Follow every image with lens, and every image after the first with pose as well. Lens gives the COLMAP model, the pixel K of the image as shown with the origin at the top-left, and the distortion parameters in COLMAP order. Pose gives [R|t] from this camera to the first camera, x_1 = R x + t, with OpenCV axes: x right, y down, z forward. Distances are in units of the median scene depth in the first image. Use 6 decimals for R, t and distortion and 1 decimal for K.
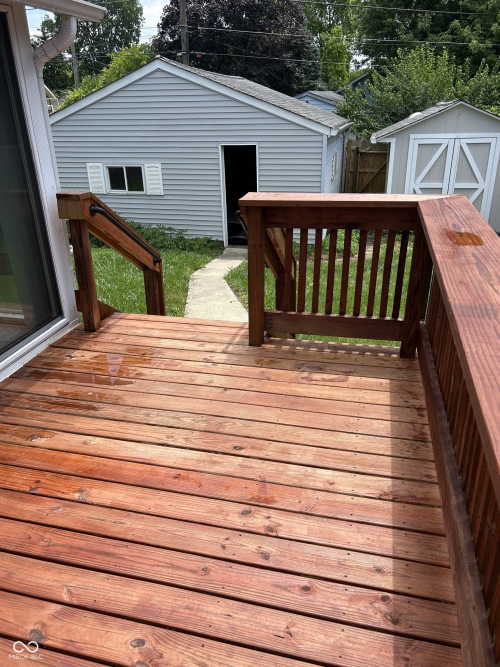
lens RADIAL K [[498.7, 0, 255.8], [0, 498.7, 337.8], [0, 0, 1]] dist [0.055875, -0.065412]
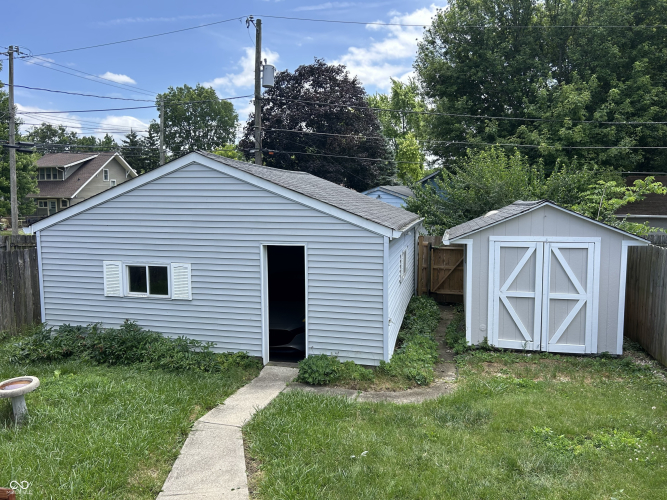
lens RADIAL K [[498.7, 0, 336.9], [0, 498.7, 248.4], [0, 0, 1]] dist [0.055875, -0.065412]
pose [[0.999828, 0.018004, -0.004397, 0.051116], [-0.018463, 0.946905, -0.320984, -0.103465], [-0.001615, 0.321010, 0.947075, 0.198279]]
